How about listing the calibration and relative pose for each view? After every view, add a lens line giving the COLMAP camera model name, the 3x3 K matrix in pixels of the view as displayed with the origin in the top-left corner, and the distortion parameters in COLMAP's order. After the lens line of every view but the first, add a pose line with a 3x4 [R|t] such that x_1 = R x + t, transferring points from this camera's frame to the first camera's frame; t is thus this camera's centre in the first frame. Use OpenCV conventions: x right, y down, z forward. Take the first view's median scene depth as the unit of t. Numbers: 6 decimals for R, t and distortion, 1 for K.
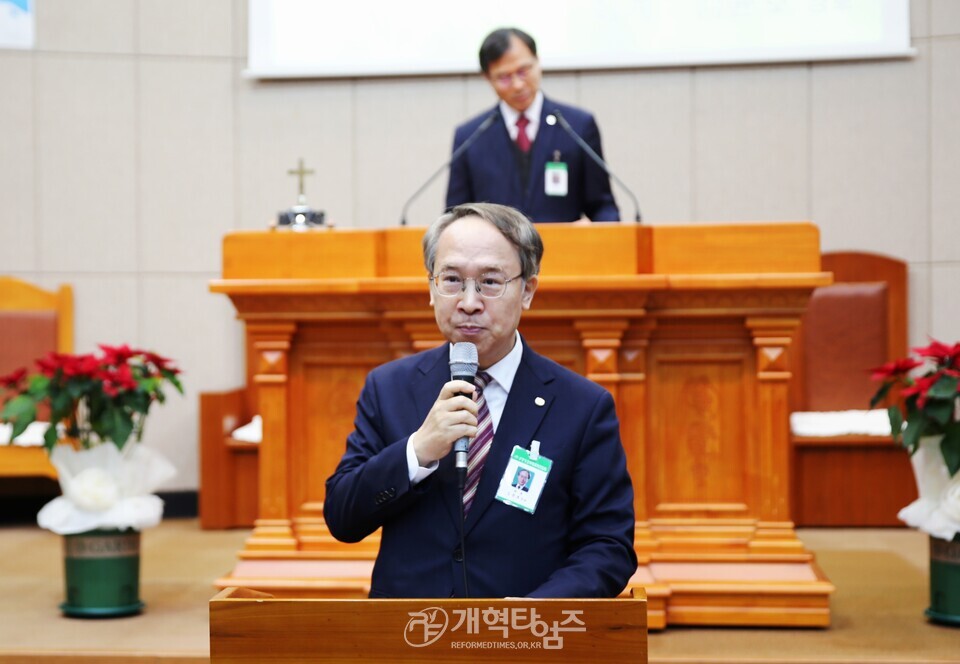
lens RADIAL K [[1944.9, 0, 416.8], [0, 1944.9, 360.7], [0, 0, 1]] dist [0.099128, 0.000000]
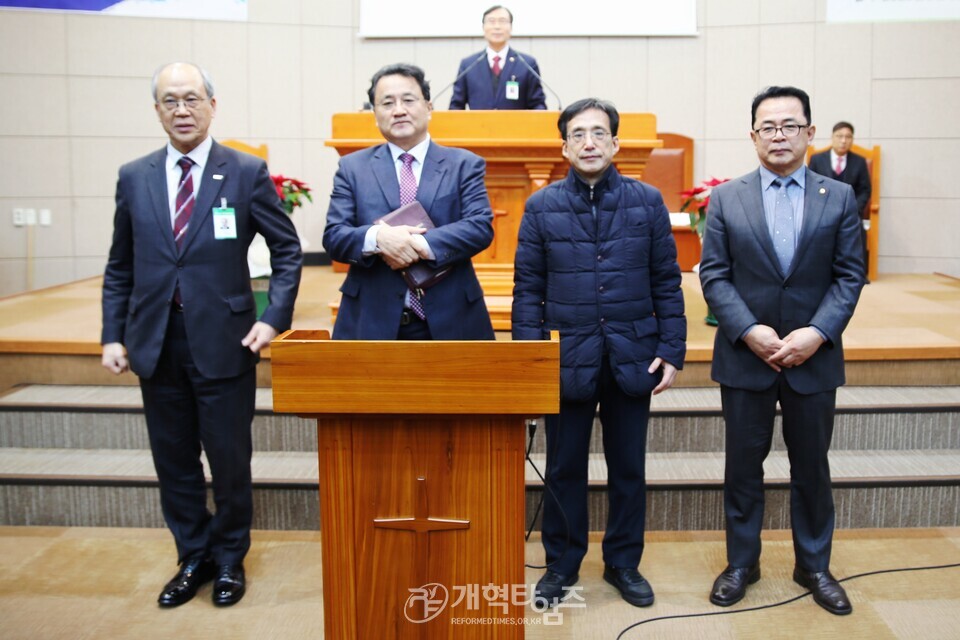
lens RADIAL K [[925.5, 0, 554.1], [0, 925.5, 264.7], [0, 0, 1]] dist [-0.155688, 0.132915]
pose [[0.994347, 0.003093, 0.106138, 0.015420], [-0.012030, 0.996421, 0.083664, 0.001118], [-0.105499, -0.084468, 0.990825, 0.121498]]
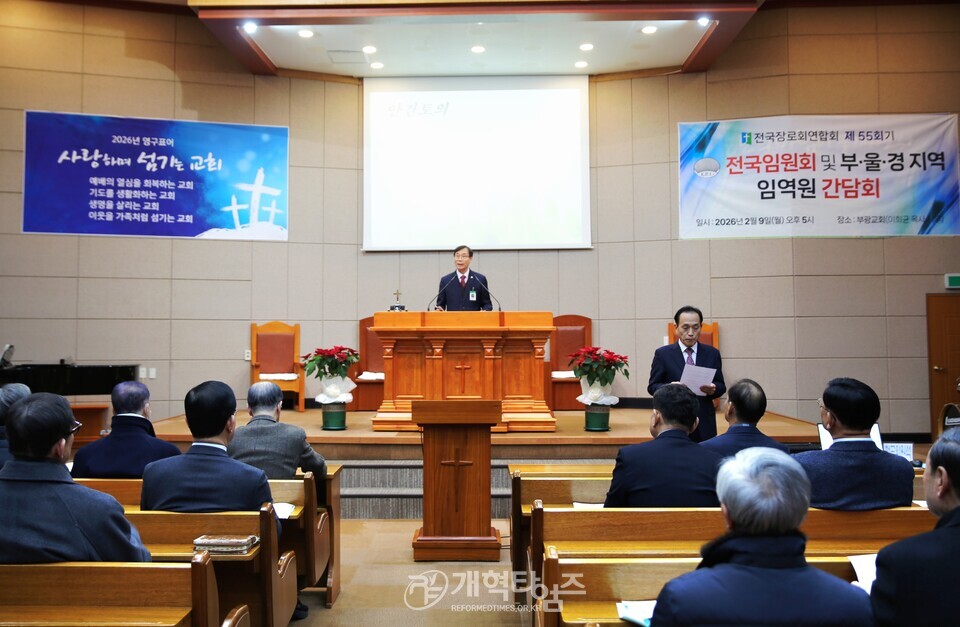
lens RADIAL K [[913.3, 0, 458.5], [0, 913.3, 301.0], [0, 0, 1]] dist [0.001016, 0.049222]
pose [[0.997589, 0.010589, 0.068579, -0.063011], [-0.006687, 0.998359, -0.056876, 0.001964], [-0.069069, 0.056281, 0.996023, -0.540731]]
